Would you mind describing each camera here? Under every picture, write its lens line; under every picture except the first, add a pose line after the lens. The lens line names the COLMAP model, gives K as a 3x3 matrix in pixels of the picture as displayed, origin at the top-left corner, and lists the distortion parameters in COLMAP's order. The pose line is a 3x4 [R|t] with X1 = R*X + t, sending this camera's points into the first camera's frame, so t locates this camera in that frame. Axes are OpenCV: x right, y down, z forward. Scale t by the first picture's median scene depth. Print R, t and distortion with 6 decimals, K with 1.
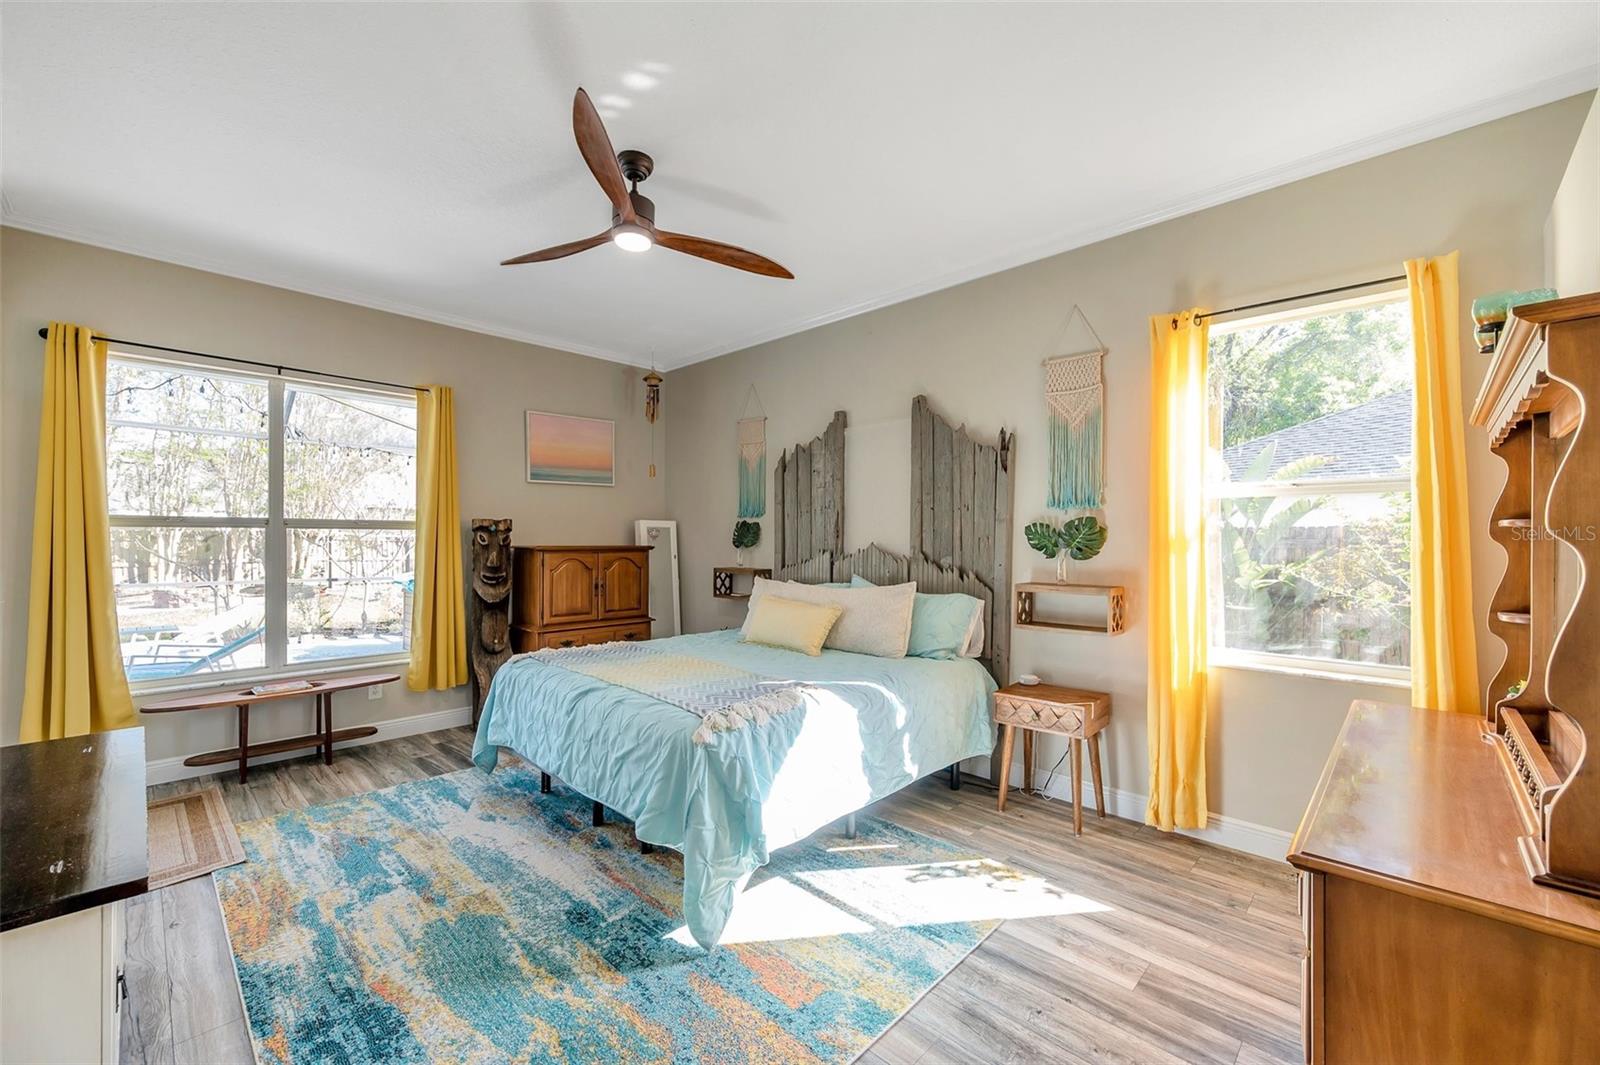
lens RADIAL K [[637.8, 0, 806.8], [0, 637.8, 538.0], [0, 0, 1]] dist [0.000637, -0.000226]
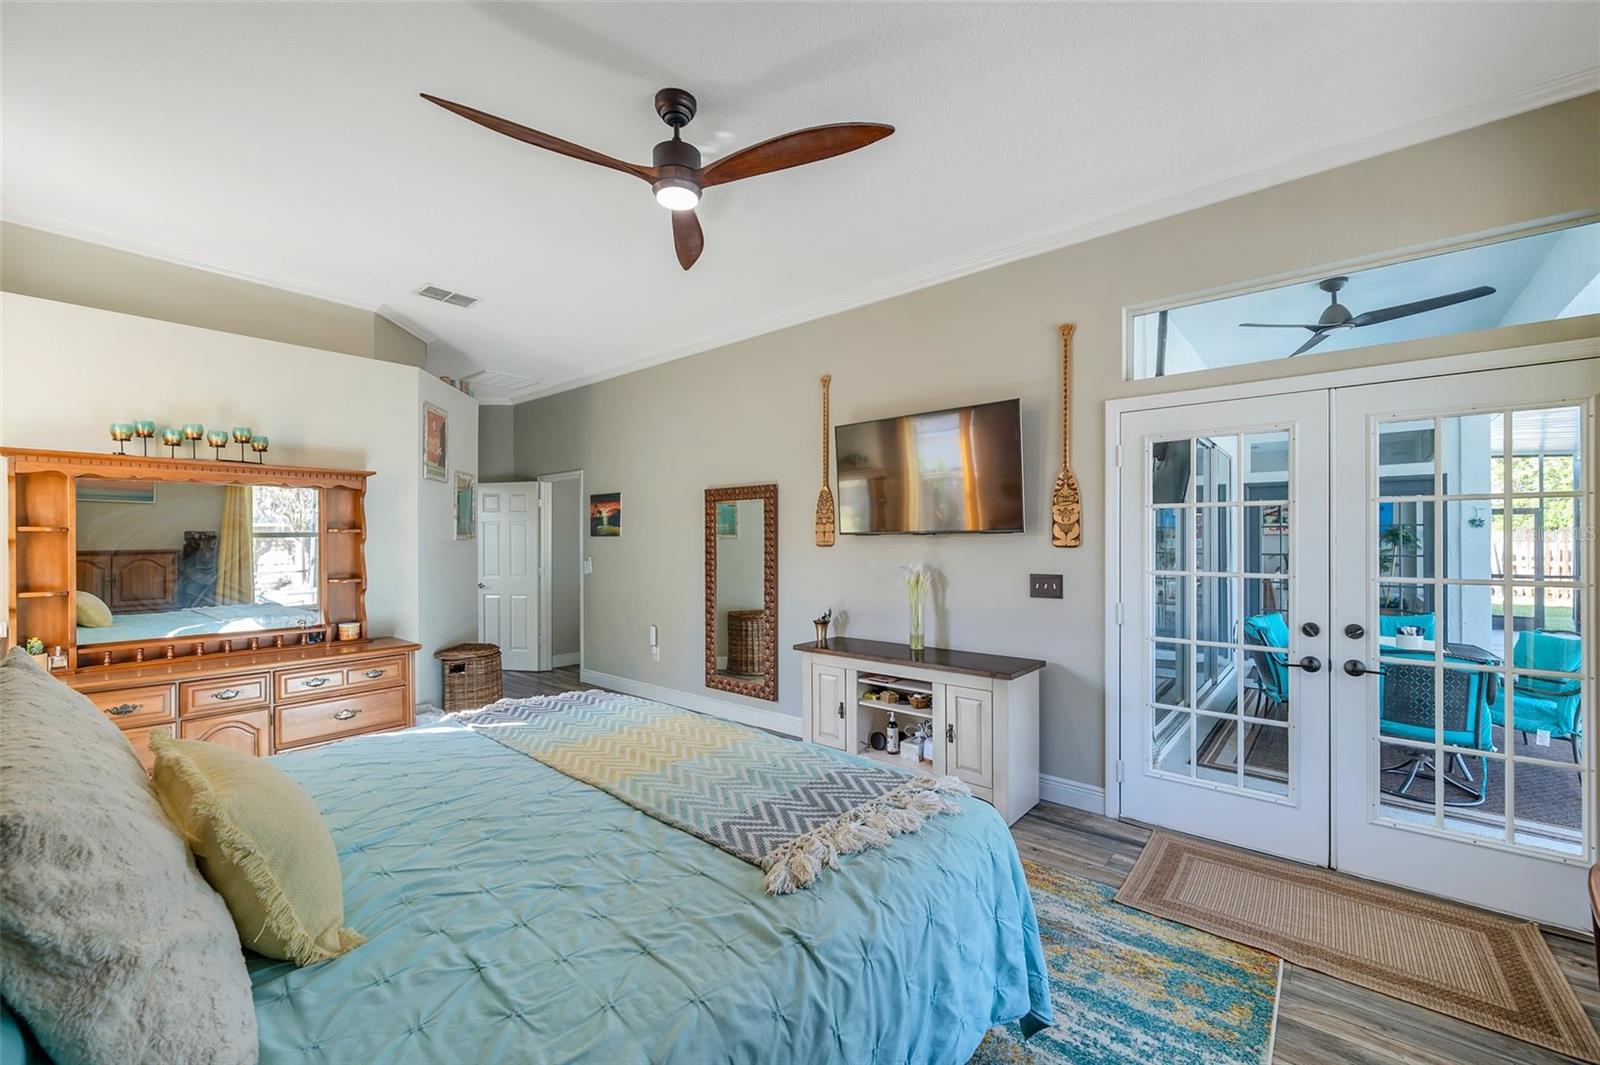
lens RADIAL K [[637.8, 0, 806.8], [0, 637.8, 538.0], [0, 0, 1]] dist [0.000637, -0.000226]
pose [[-0.997511, -0.001781, -0.070485, -0.335085], [-0.001540, 0.999993, -0.003471, -0.001242], [0.070491, -0.003354, -0.997507, 1.624121]]
